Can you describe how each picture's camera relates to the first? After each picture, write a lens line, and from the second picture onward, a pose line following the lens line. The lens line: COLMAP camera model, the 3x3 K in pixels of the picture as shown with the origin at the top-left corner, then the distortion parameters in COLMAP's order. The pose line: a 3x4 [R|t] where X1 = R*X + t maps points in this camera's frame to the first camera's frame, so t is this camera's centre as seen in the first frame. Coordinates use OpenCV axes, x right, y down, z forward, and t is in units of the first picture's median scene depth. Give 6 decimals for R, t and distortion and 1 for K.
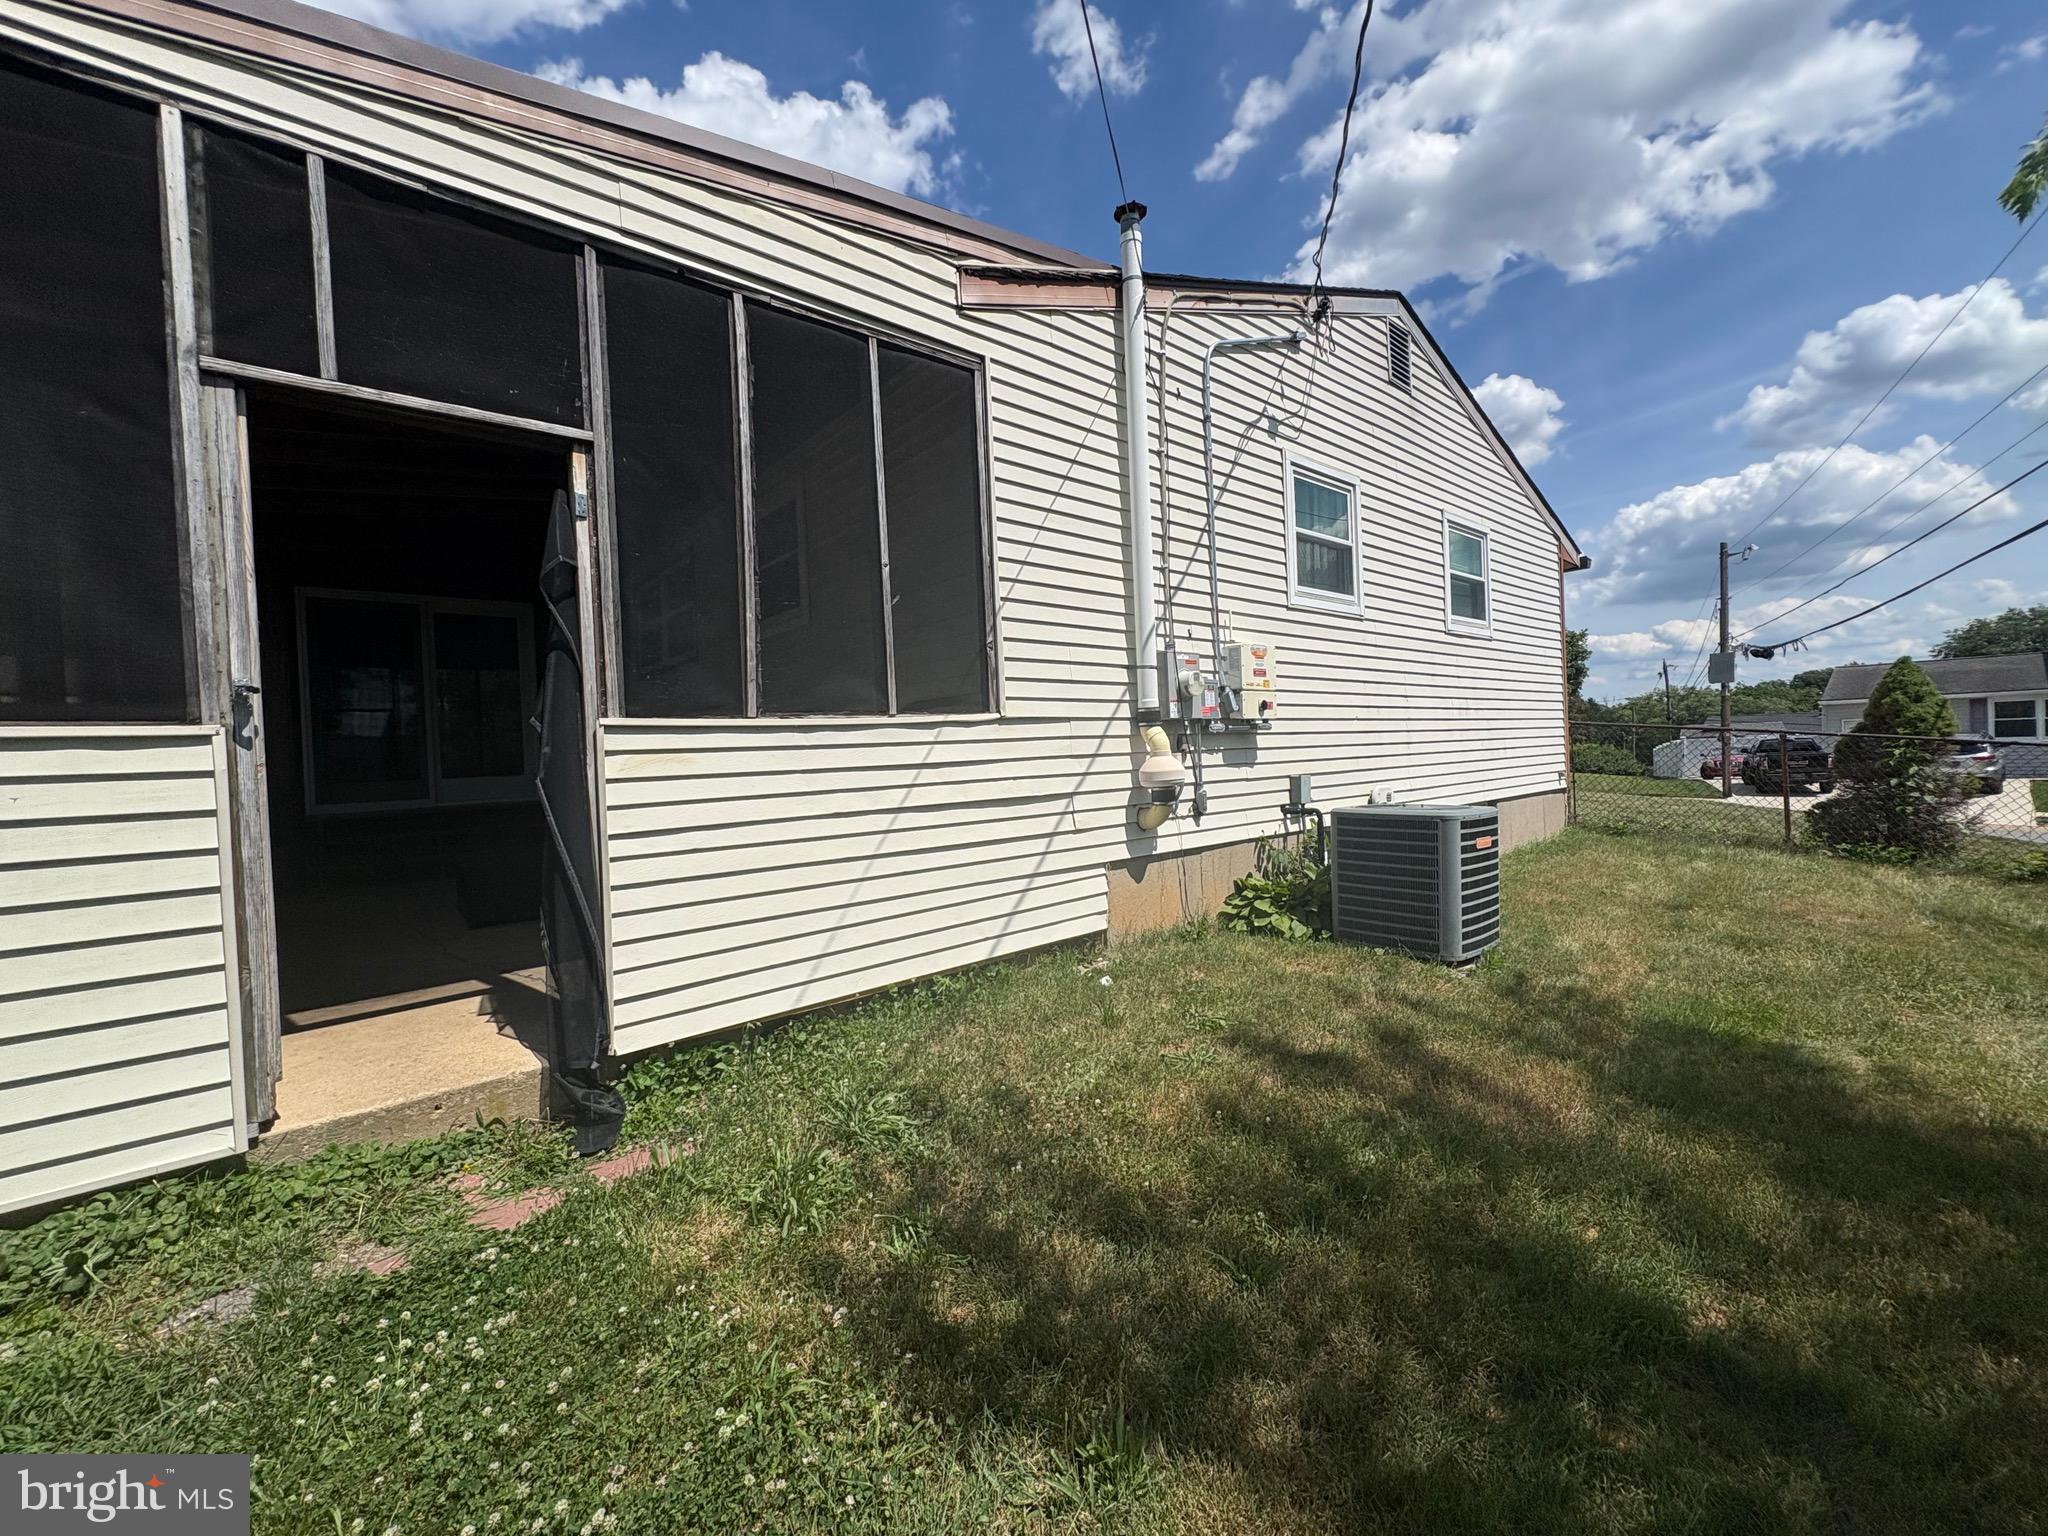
lens RADIAL K [[812.1, 0, 1021.6], [0, 812.1, 752.3], [0, 0, 1]] dist [0.004752, -0.001113]
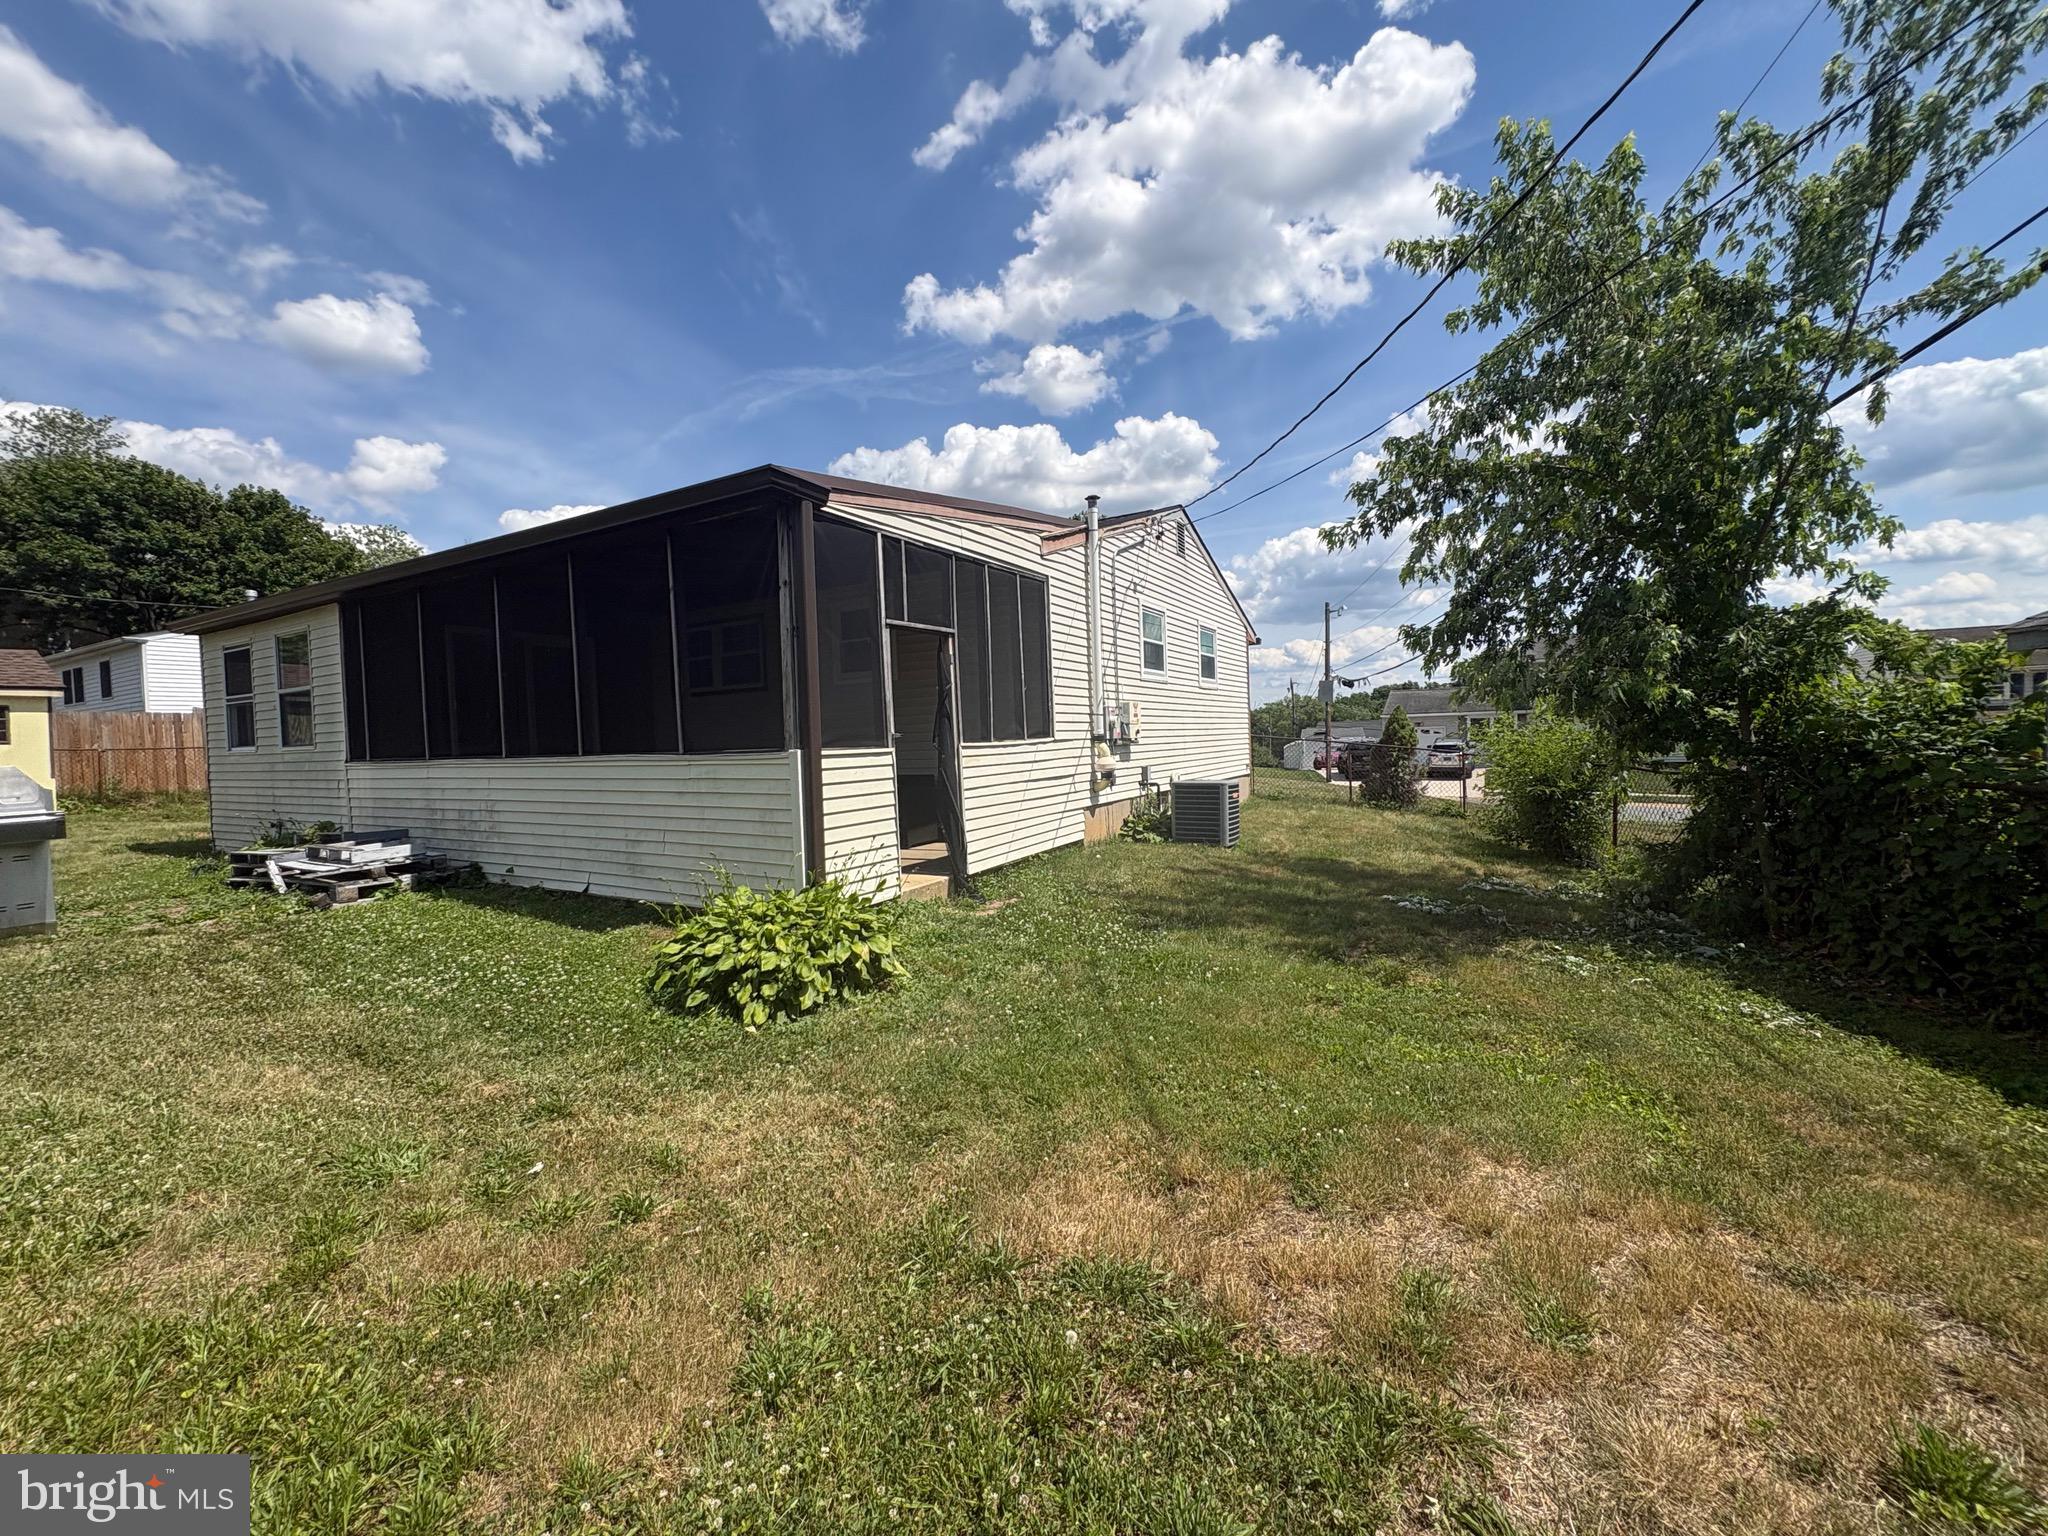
lens RADIAL K [[812.1, 0, 1022.4], [0, 812.1, 777.3], [0, 0, 1]] dist [0.004752, -0.001113]
pose [[0.939273, -0.007402, 0.343092, -0.750091], [-0.005770, 0.999285, 0.037356, -0.020210], [-0.343124, -0.037067, 0.938559, -0.907273]]
